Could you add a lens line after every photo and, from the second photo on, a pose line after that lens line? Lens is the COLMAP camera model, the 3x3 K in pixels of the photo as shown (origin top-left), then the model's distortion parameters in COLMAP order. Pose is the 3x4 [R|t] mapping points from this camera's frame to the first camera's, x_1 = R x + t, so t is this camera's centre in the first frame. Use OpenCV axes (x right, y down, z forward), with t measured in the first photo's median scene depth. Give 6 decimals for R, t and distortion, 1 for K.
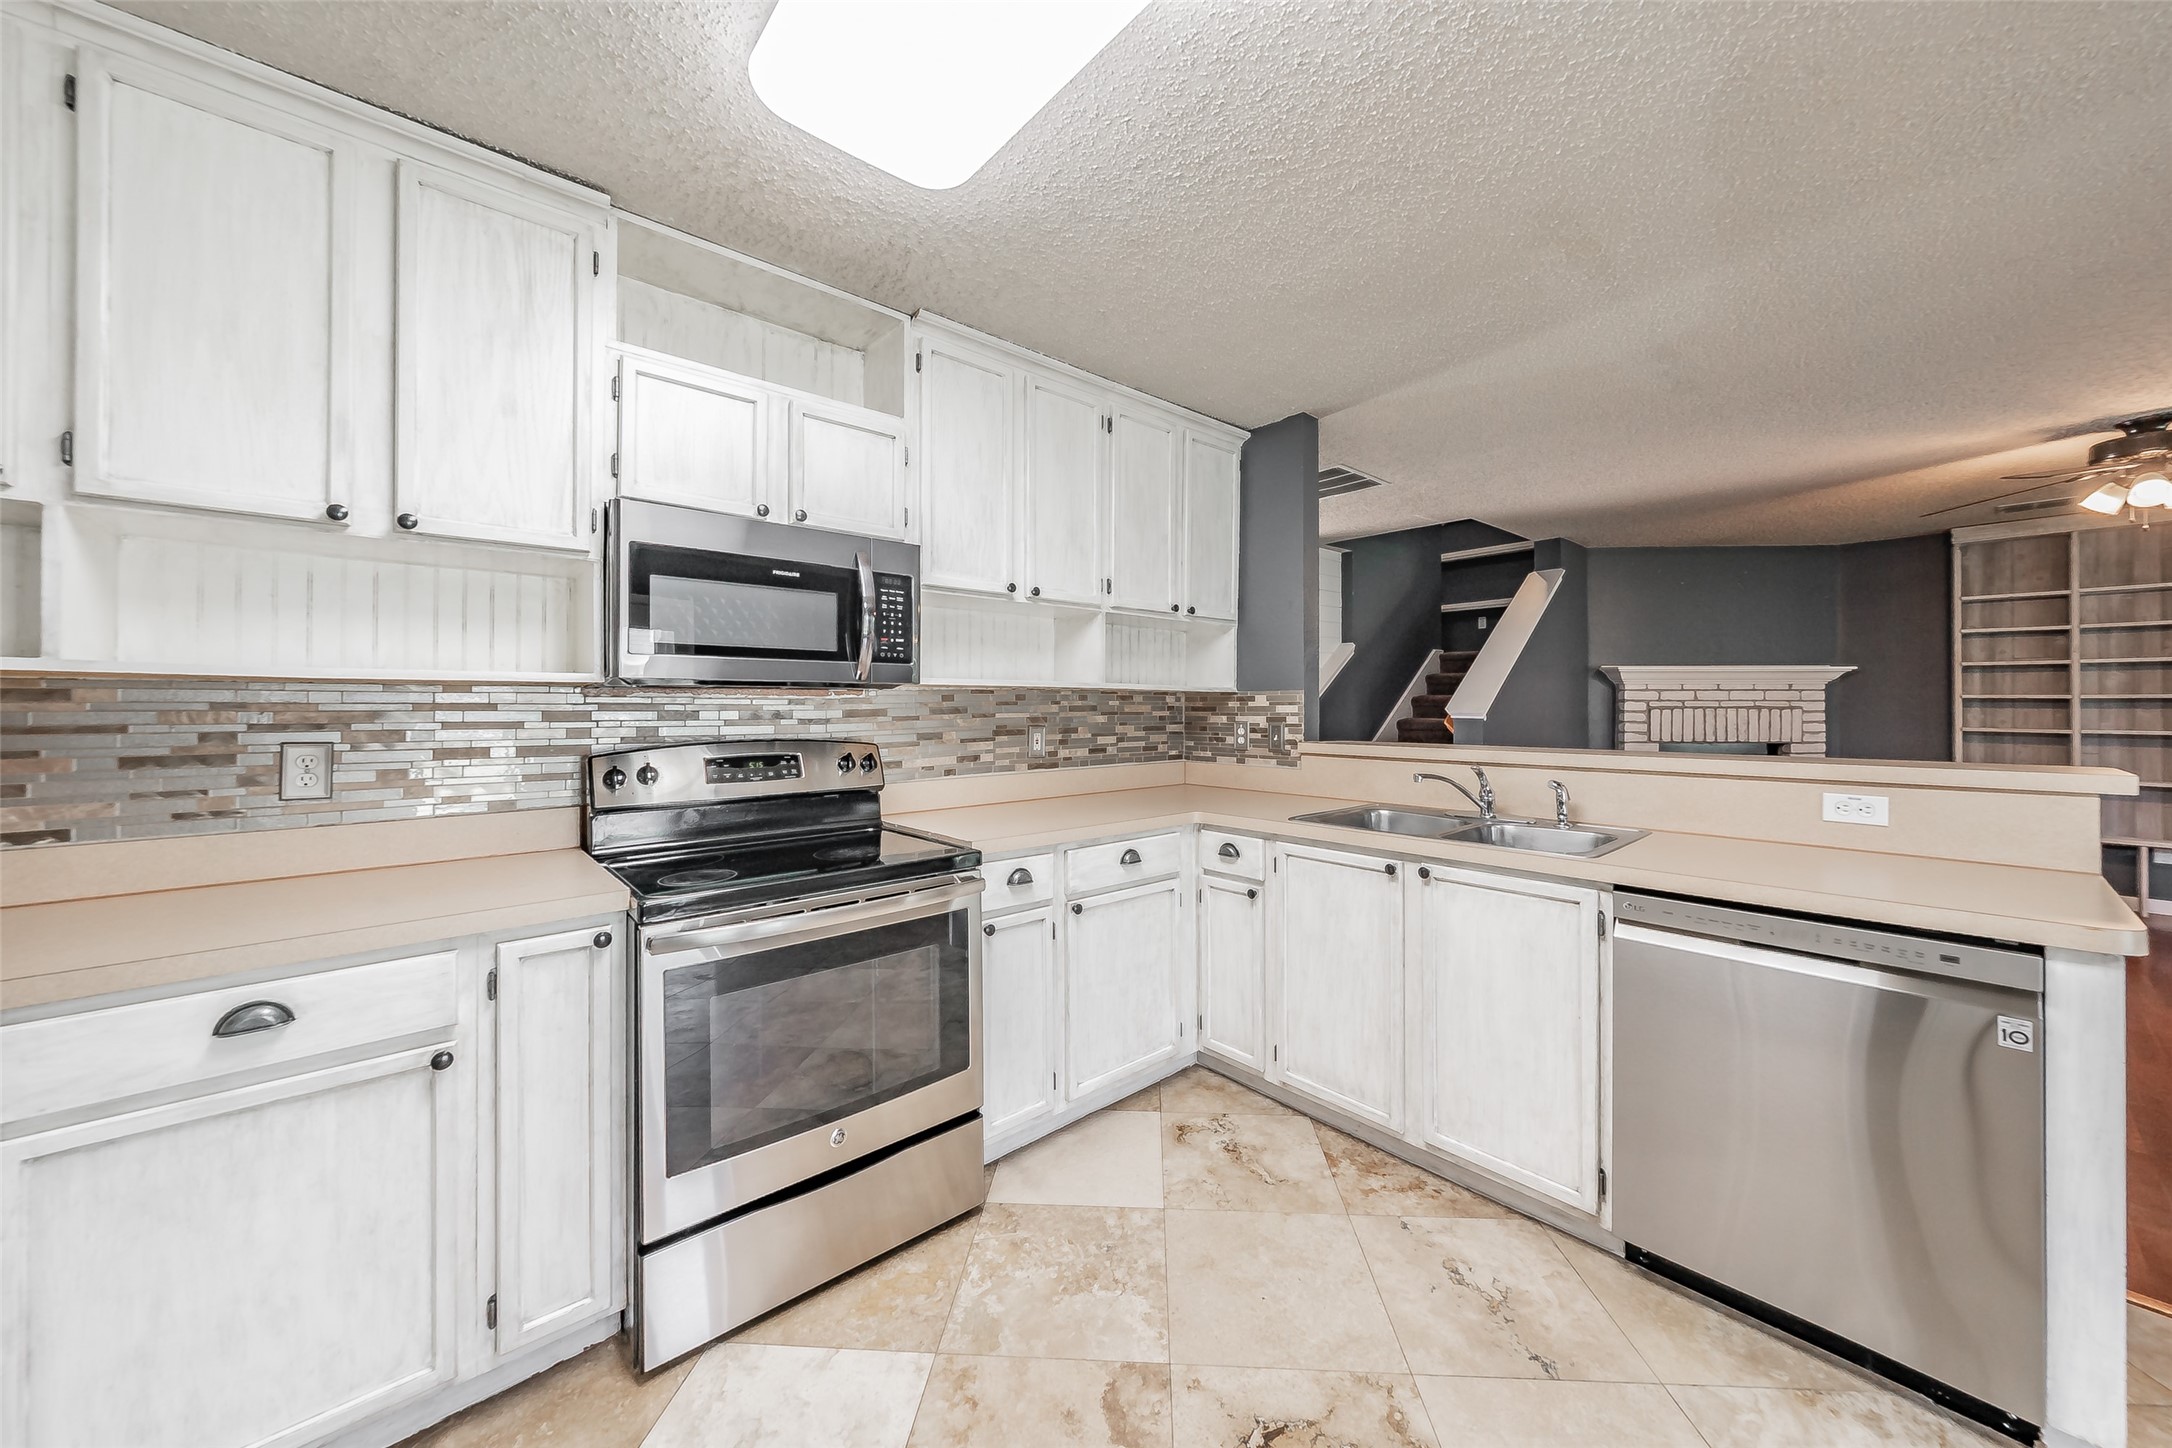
lens RADIAL K [[761.4, 0, 1085.6], [0, 761.4, 701.7], [0, 0, 1]] dist [-0.000961, -0.000110]
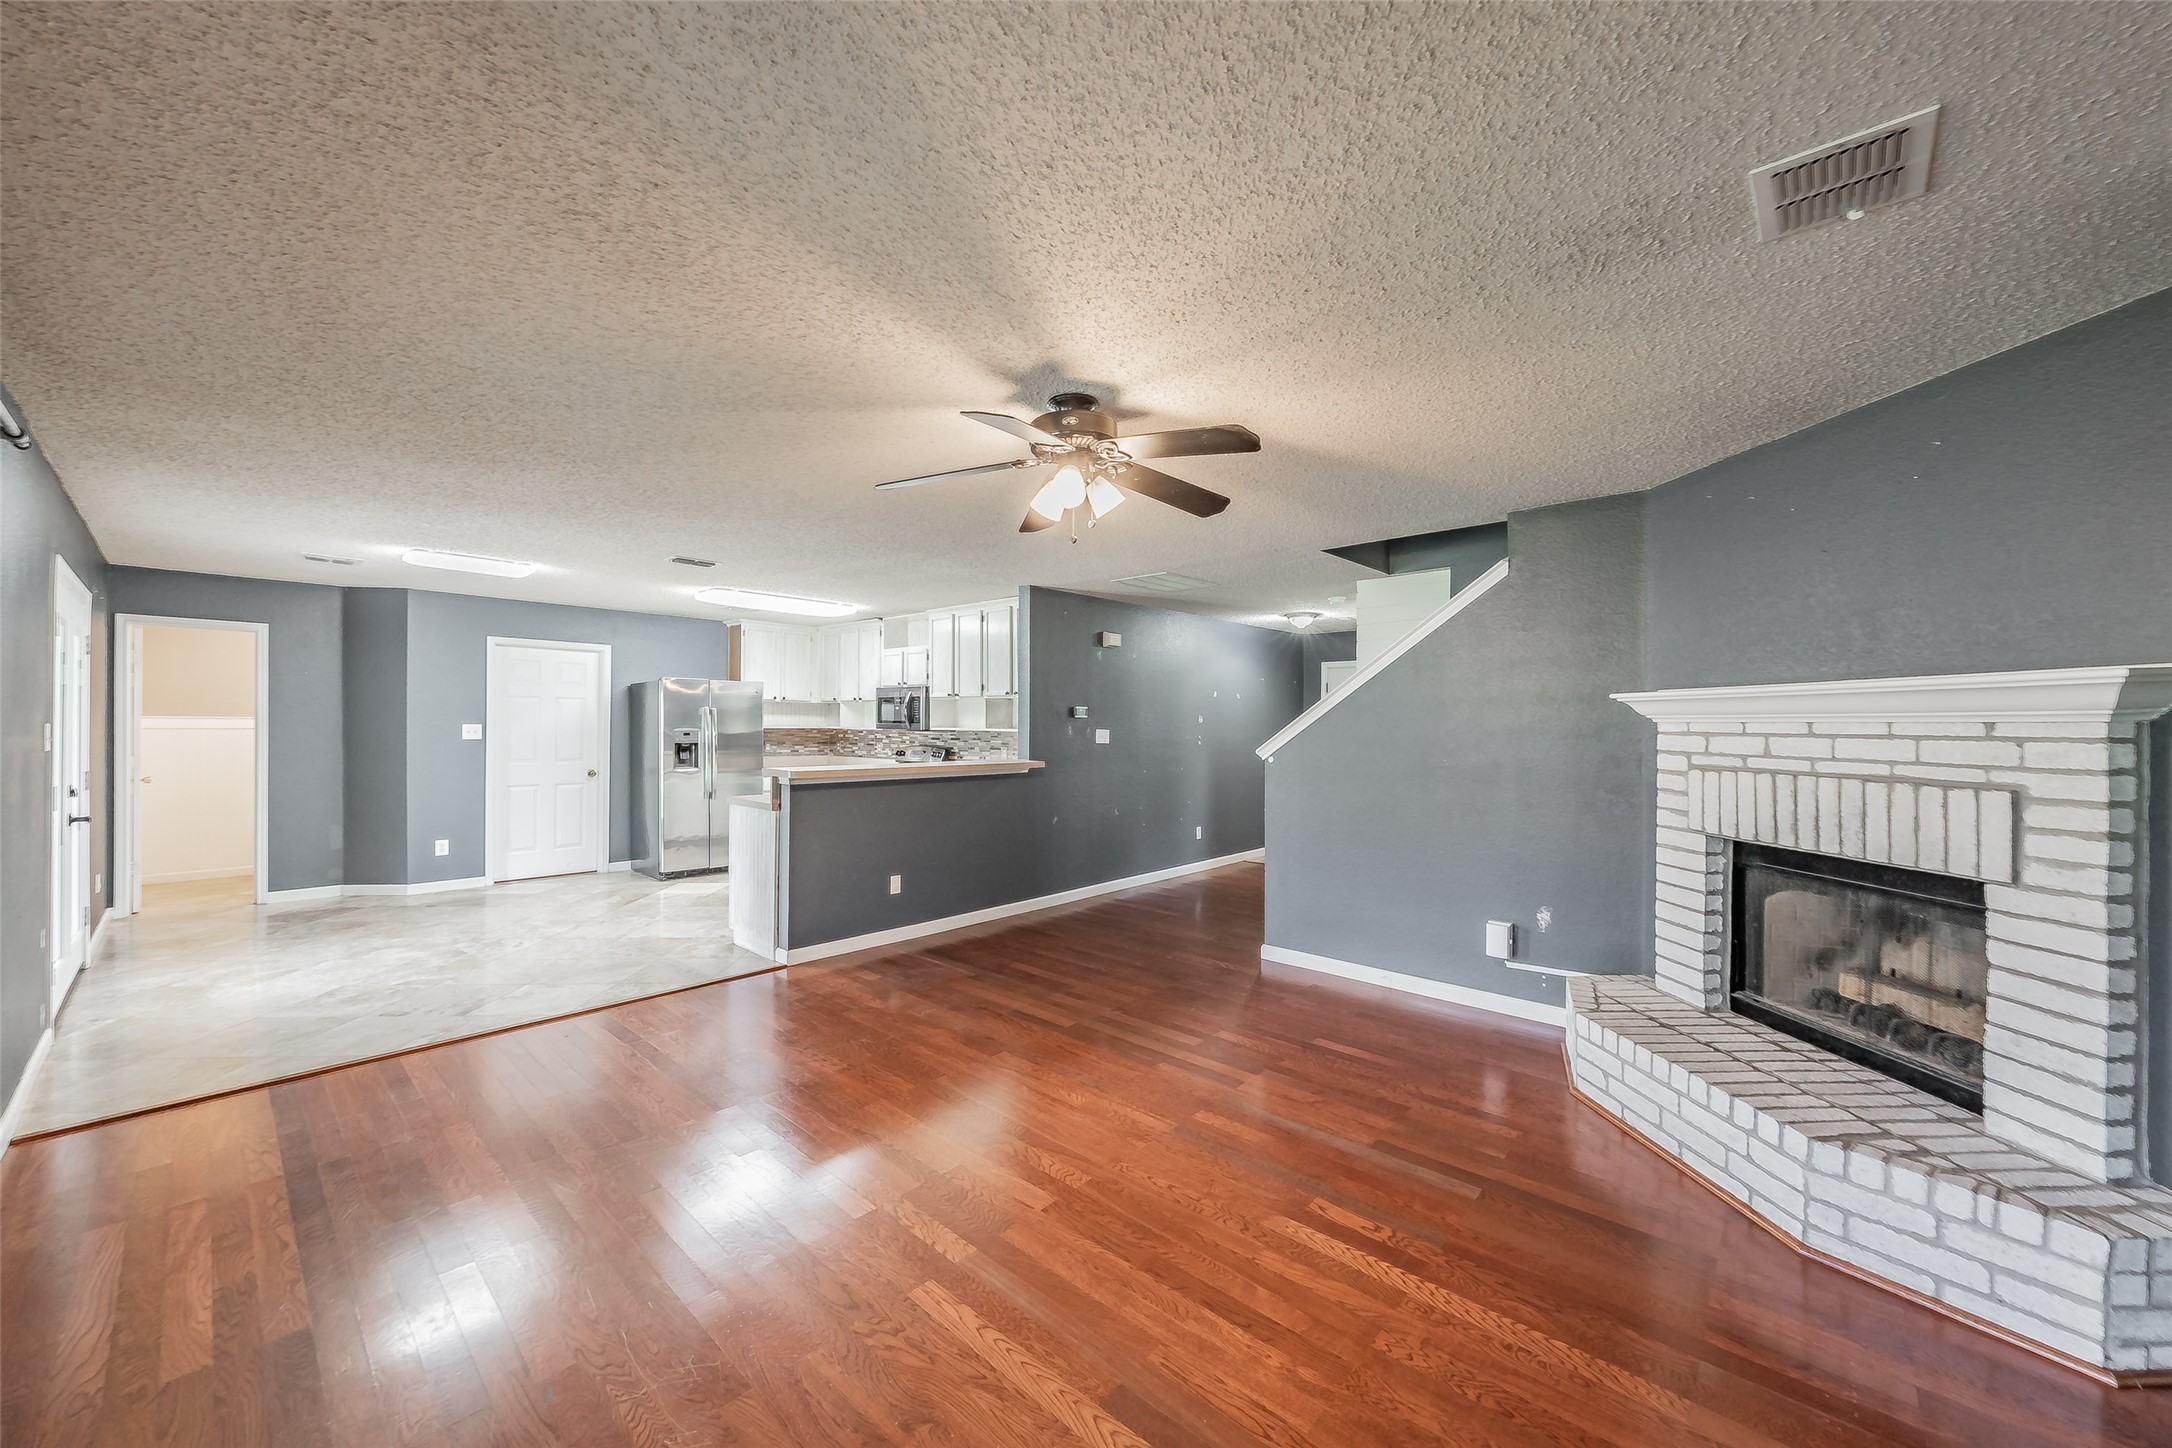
lens RADIAL K [[812.3, 0, 1097.1], [0, 812.3, 726.9], [0, 0, 1]] dist [0.001765, 0.000164]
pose [[0.119429, 0.004639, -0.992832, 3.149000], [-0.004149, 0.999983, 0.004174, -0.051452], [0.992834, 0.003621, 0.119446, 1.293719]]
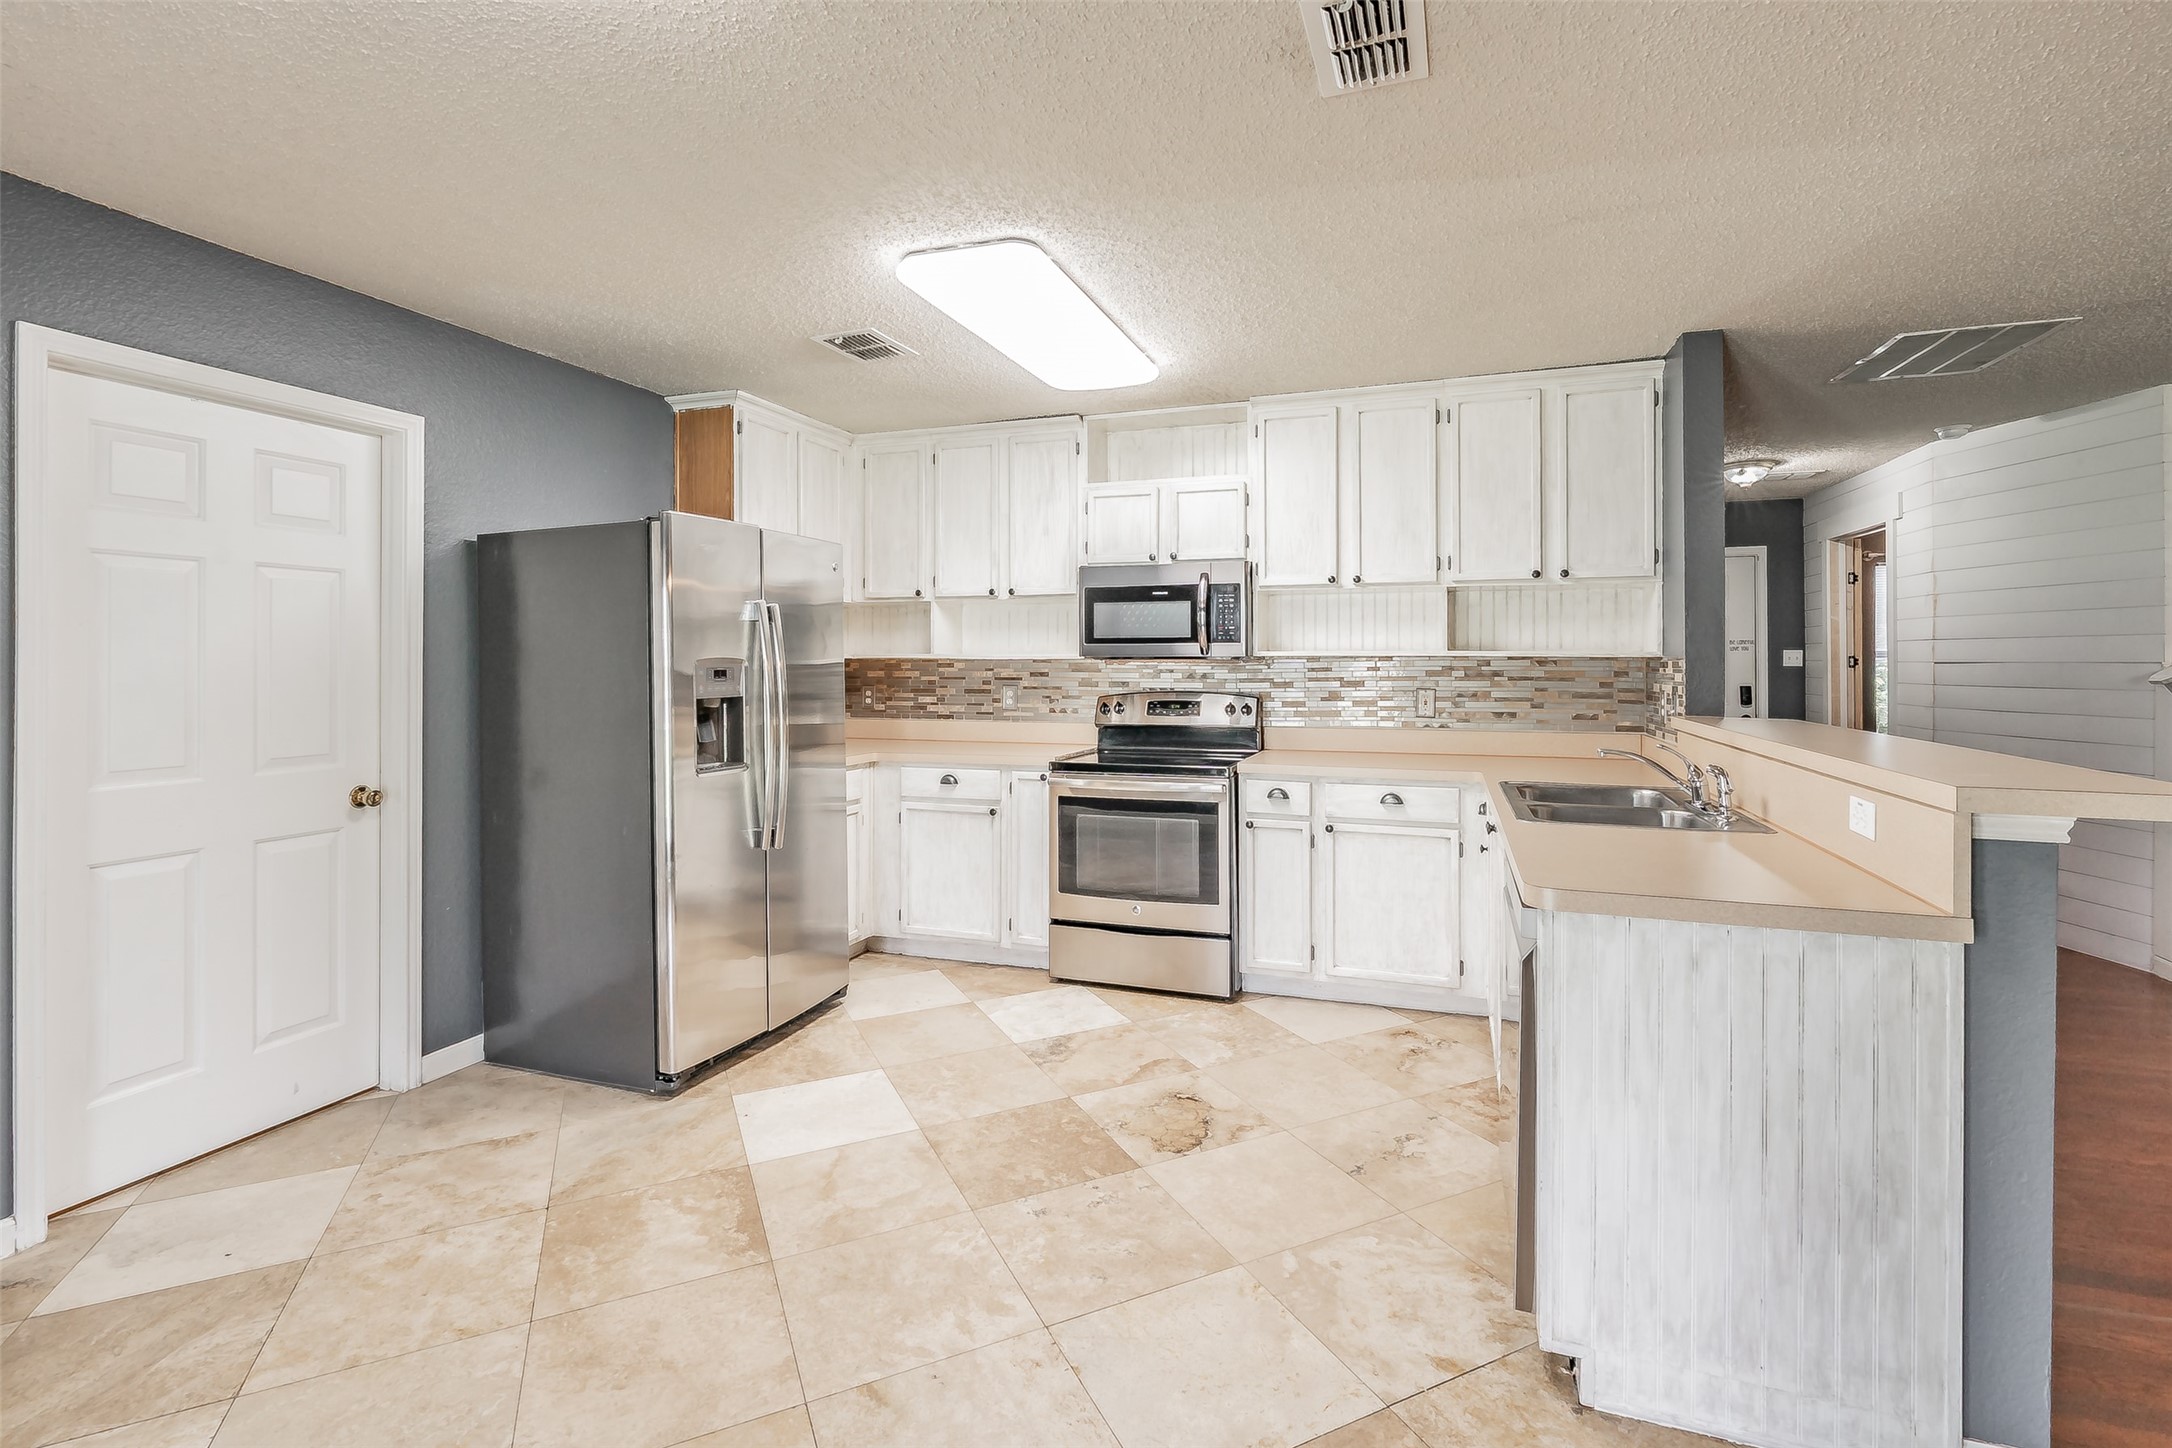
lens RADIAL K [[976.6, 0, 1113.2], [0, 976.6, 655.7], [0, 0, 1]] dist [0.000857, -0.000406]
pose [[0.496984, -0.002248, -0.867757, 1.246840], [0.005564, 0.999984, 0.000596, -0.026137], [0.867742, -0.005124, 0.496988, -0.149395]]
